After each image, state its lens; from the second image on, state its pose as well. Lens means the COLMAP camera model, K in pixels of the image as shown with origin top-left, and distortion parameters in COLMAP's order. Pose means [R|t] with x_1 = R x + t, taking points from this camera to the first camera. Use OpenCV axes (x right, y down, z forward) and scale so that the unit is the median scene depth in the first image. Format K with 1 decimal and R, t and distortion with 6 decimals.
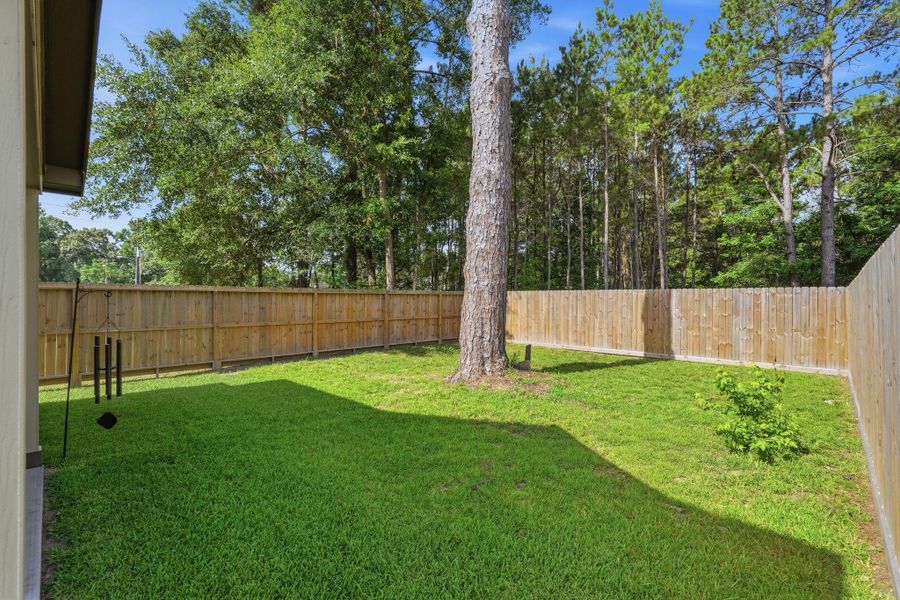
lens RADIAL K [[408.0, 0, 450.0], [0, 408.0, 300.0], [0, 0, 1]] dist [-0.002704, 0.000121]
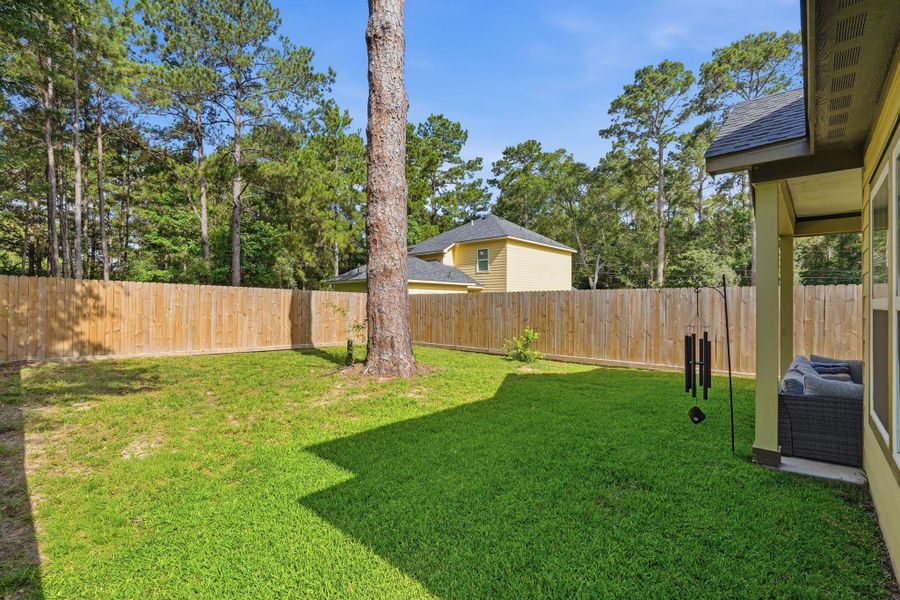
lens RADIAL K [[408.0, 0, 450.0], [0, 408.0, 300.0], [0, 0, 1]] dist [-0.002704, 0.000121]
pose [[-0.033970, 0.014991, 0.999310, -0.699070], [-0.017532, 0.999725, -0.015593, 0.013251], [-0.999269, -0.018049, -0.033698, 0.619793]]
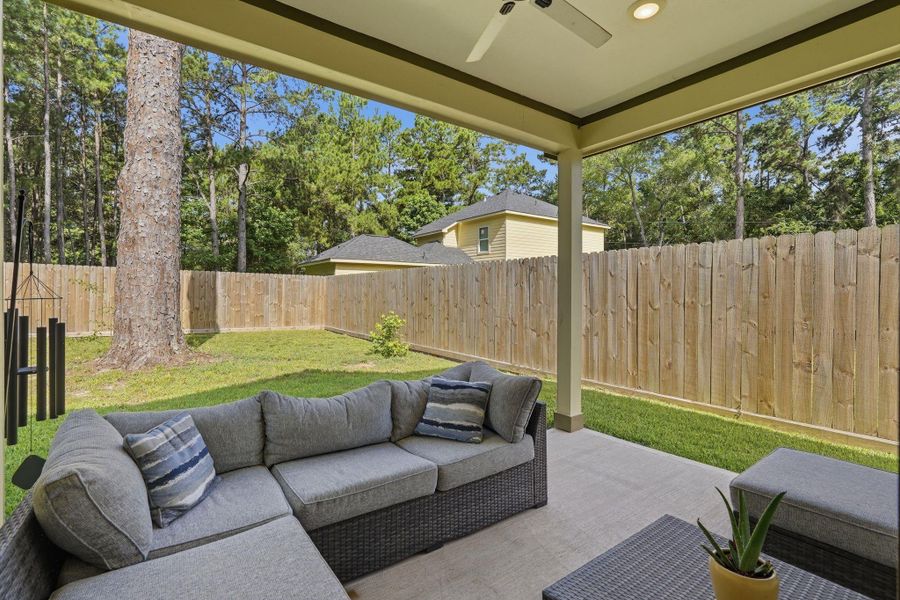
lens RADIAL K [[415.3, 0, 451.4], [0, 415.3, 289.9], [0, 0, 1]] dist [-0.000990, 0.000207]
pose [[0.179930, 0.011757, 0.983609, -0.481929], [-0.019088, 0.999782, -0.008458, 0.022064], [-0.983494, -0.017253, 0.180116, 0.142154]]
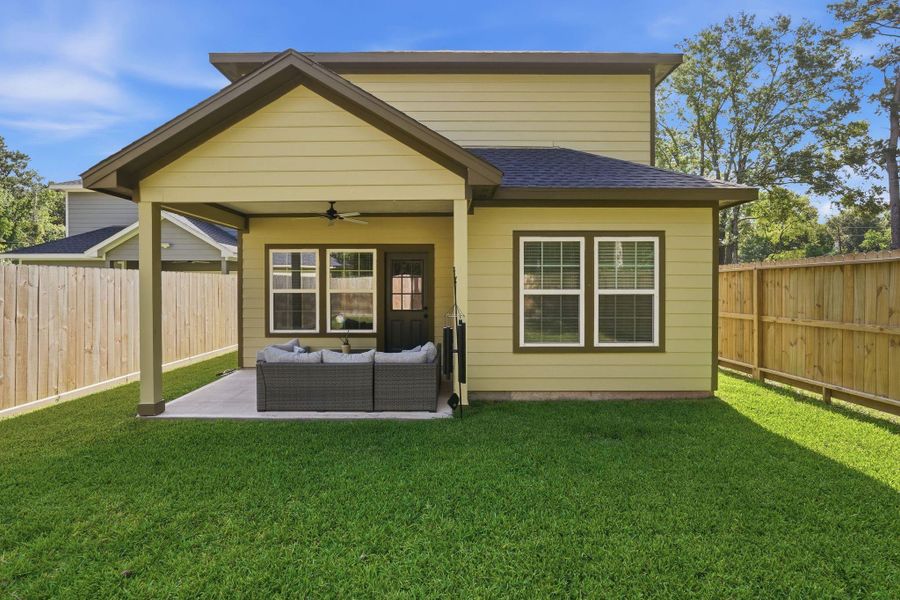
lens RADIAL K [[415.3, 0, 451.4], [0, 415.3, 289.9], [0, 0, 1]] dist [-0.000990, 0.000207]
pose [[-0.725654, 0.014113, -0.687916, -0.049021], [0.017319, 0.999848, 0.002243, 0.002971], [0.687842, -0.010286, -0.725787, 0.661613]]
